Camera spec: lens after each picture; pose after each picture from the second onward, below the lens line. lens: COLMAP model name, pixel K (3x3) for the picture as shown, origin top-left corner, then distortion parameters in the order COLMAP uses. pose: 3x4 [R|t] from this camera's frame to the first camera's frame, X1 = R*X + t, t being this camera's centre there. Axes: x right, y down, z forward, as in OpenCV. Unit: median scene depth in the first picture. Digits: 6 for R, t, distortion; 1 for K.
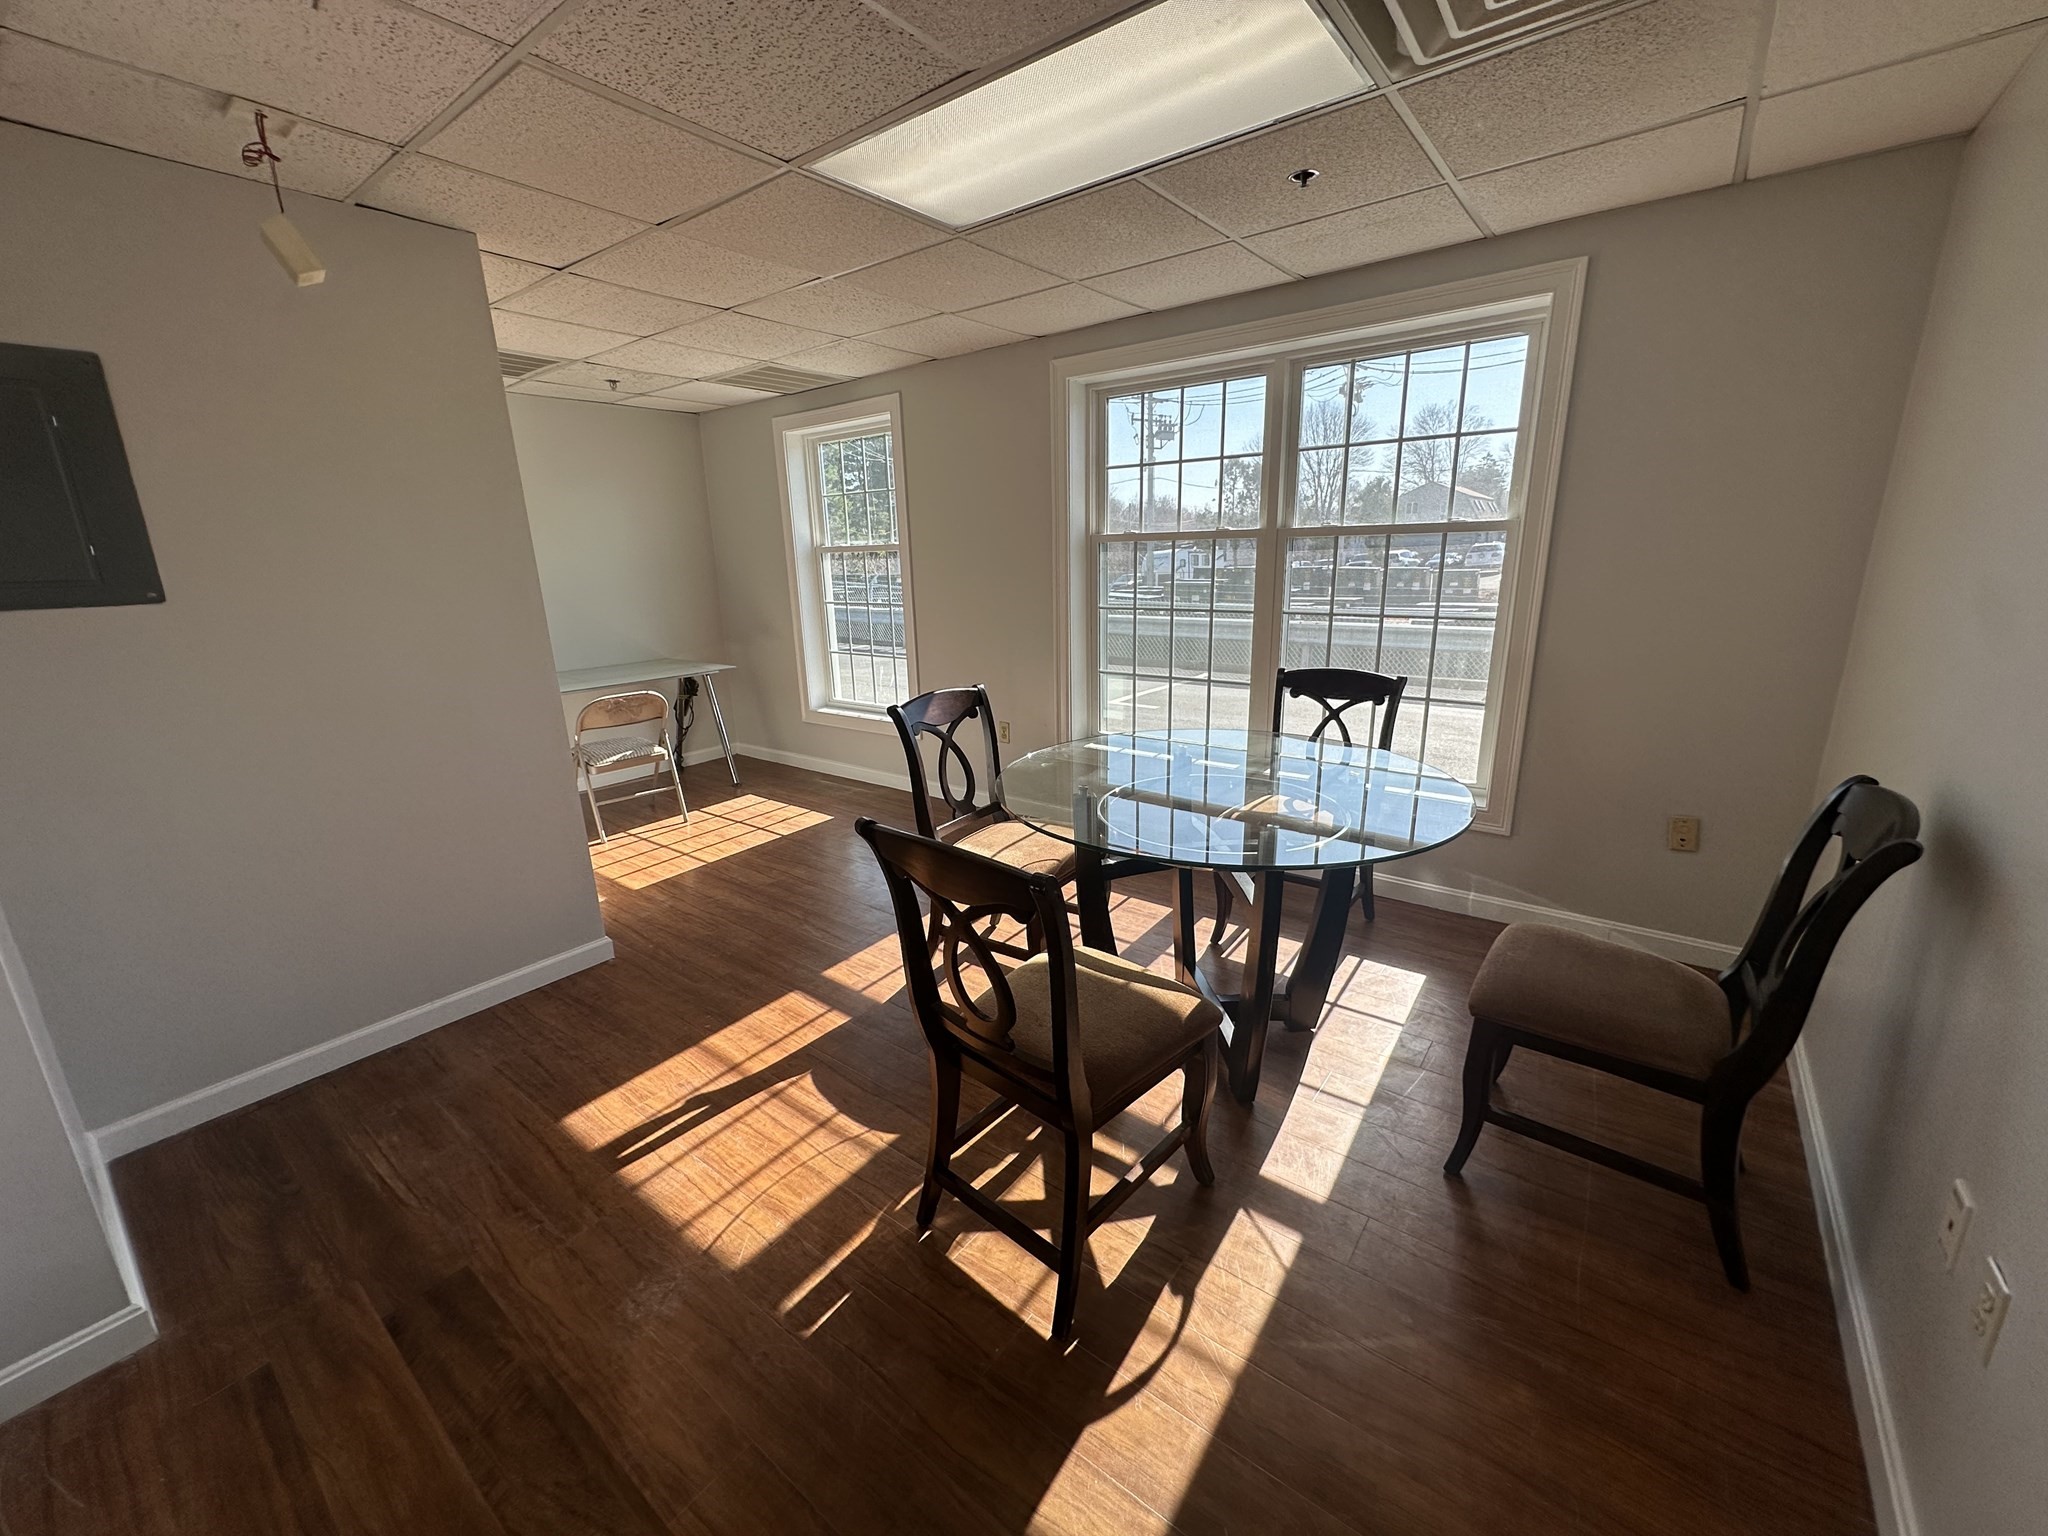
lens RADIAL K [[817.7, 0, 1028.1], [0, 817.7, 764.4], [0, 0, 1]] dist [-0.002440, -0.000053]
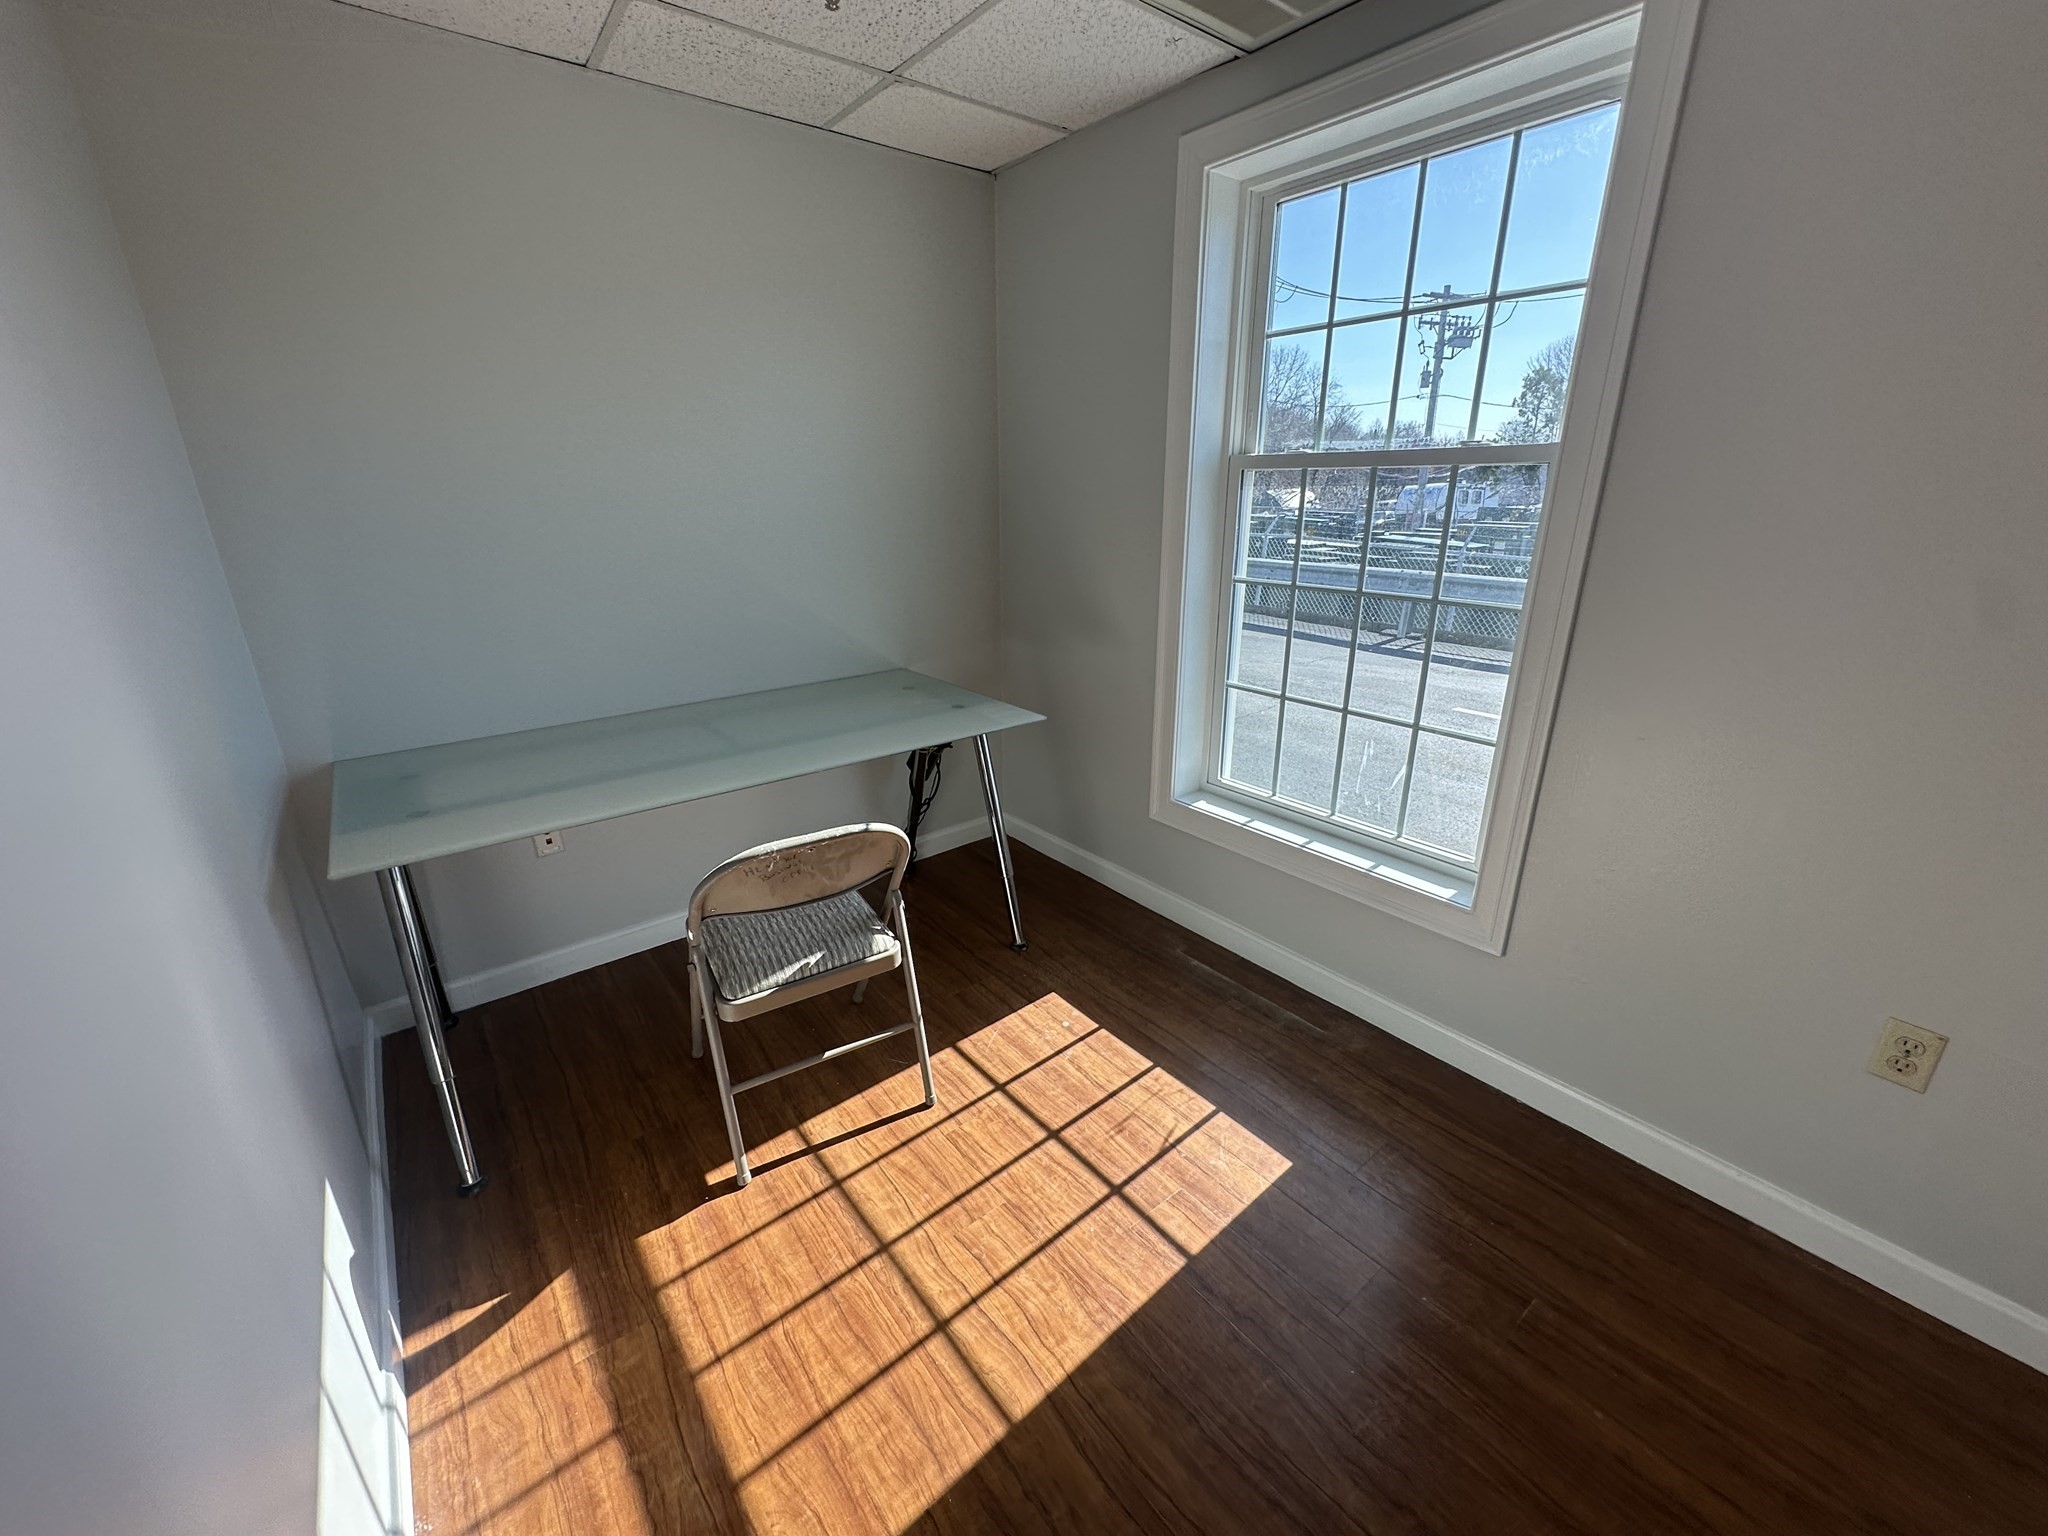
lens RADIAL K [[817.7, 0, 1028.1], [0, 817.7, 768.0], [0, 0, 1]] dist [-0.002440, -0.000053]
pose [[0.970736, 0.096624, -0.219853, -0.055272], [-0.078061, 0.992729, 0.091628, -0.027883], [0.227108, -0.071784, 0.971220, 0.115149]]
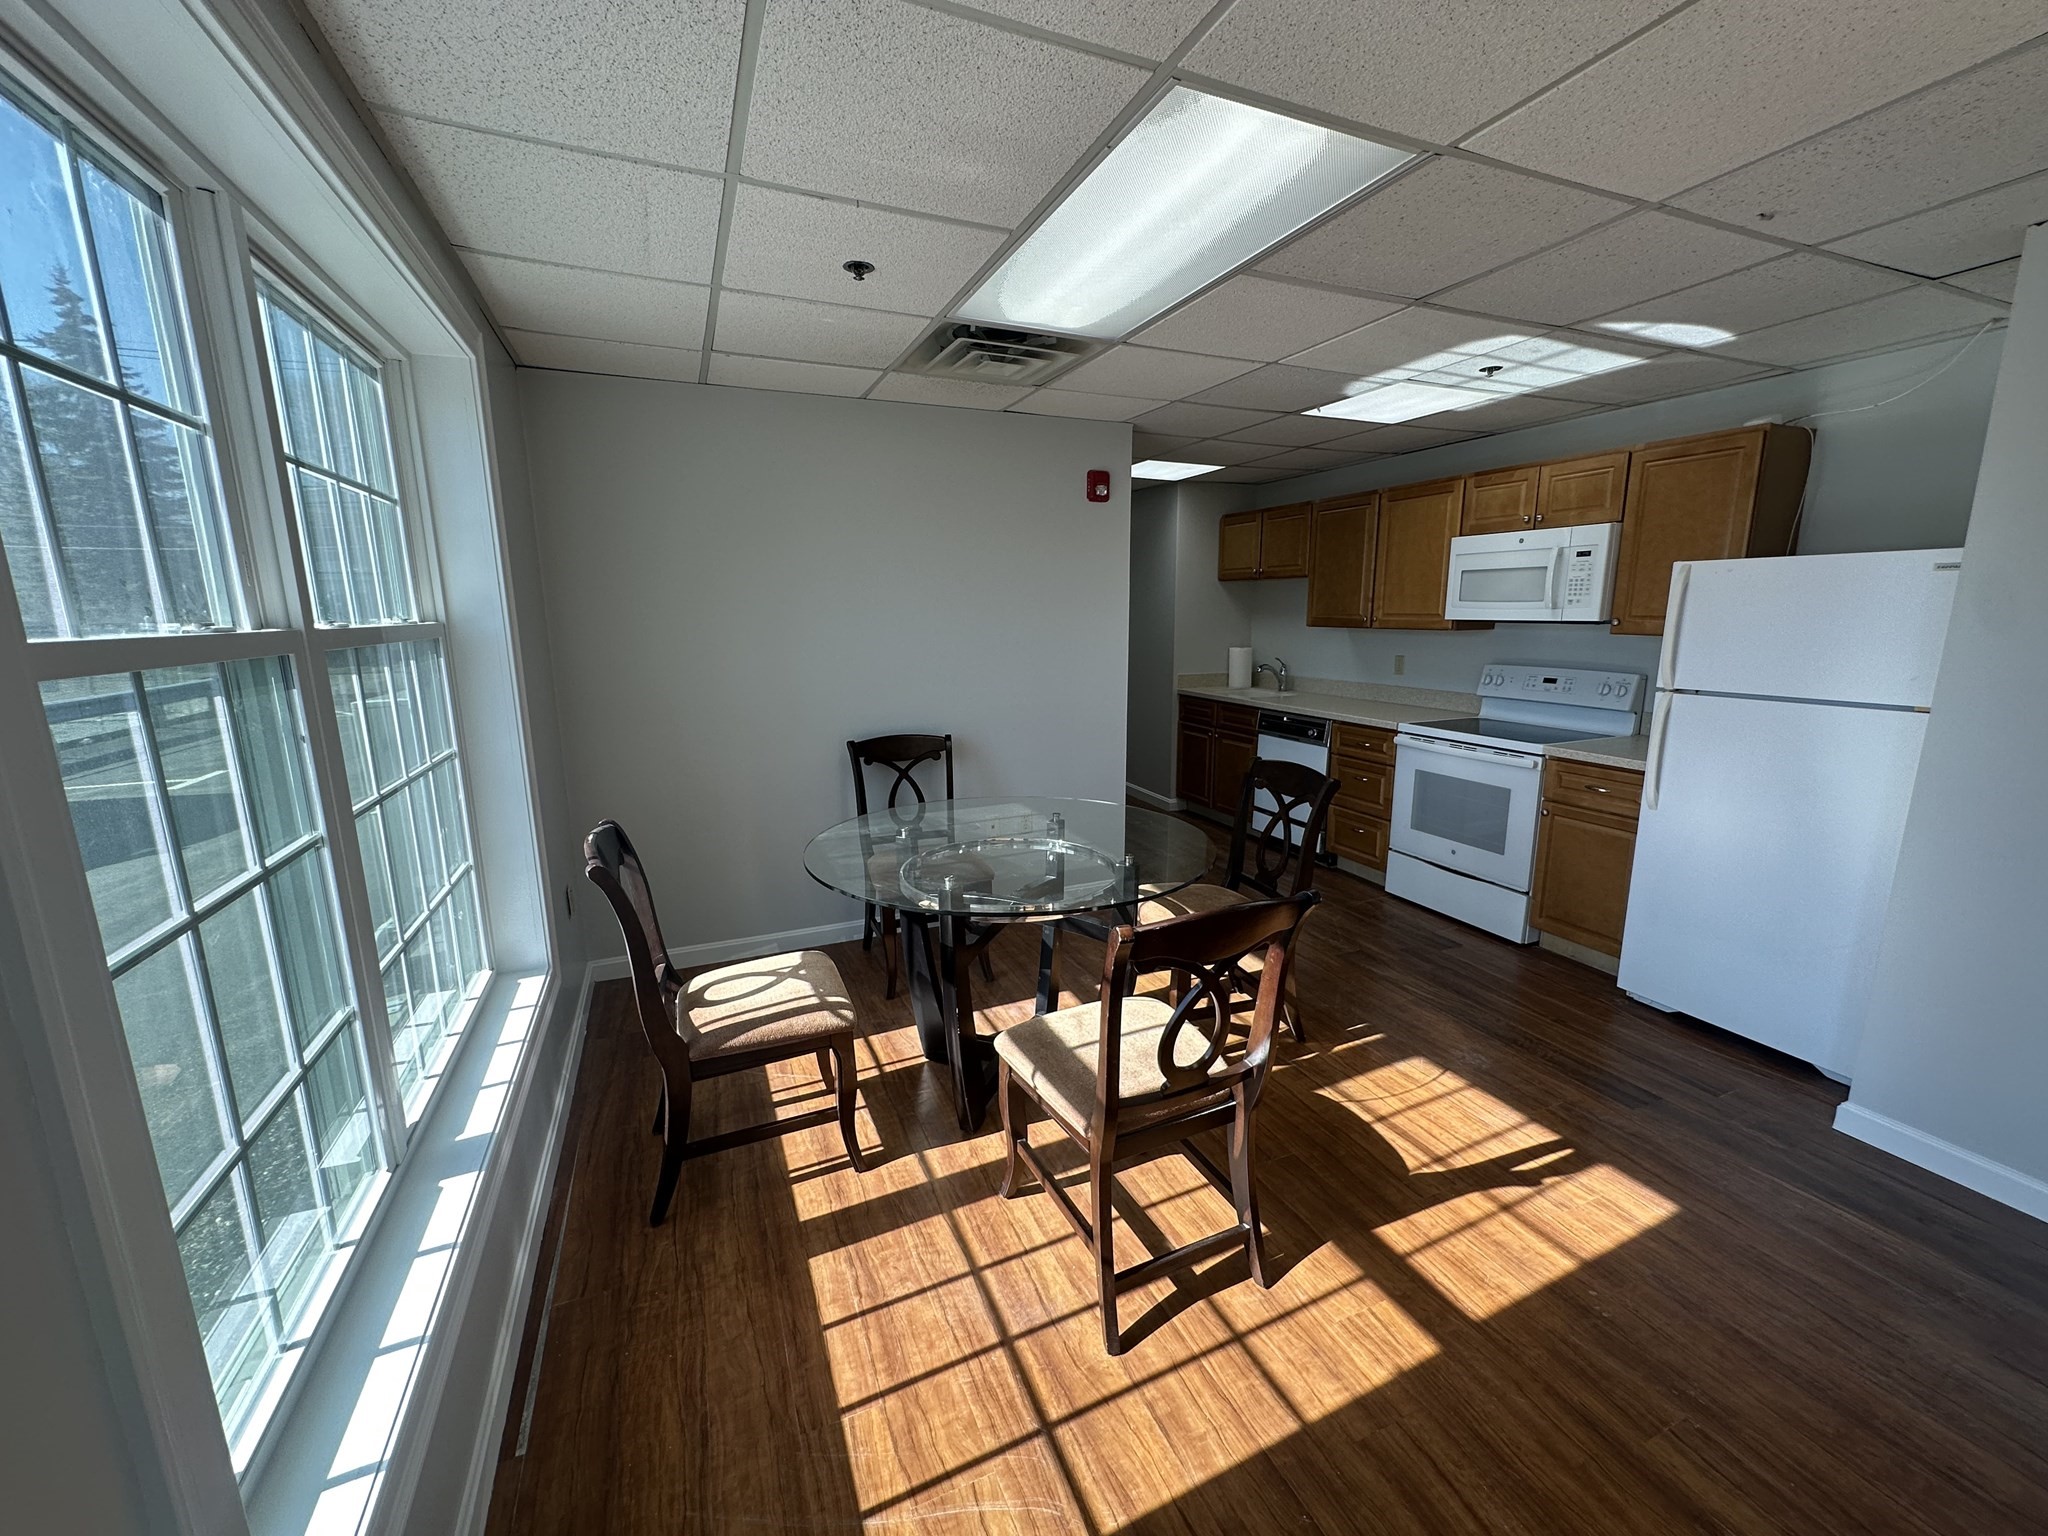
lens RADIAL K [[817.7, 0, 1023.7], [0, 817.7, 768.8], [0, 0, 1]] dist [-0.002440, -0.000053]
pose [[-0.873509, -0.056680, 0.483497, -0.362484], [0.158938, 0.905567, 0.393304, -0.578390], [-0.460132, 0.420400, -0.782012, 2.068281]]
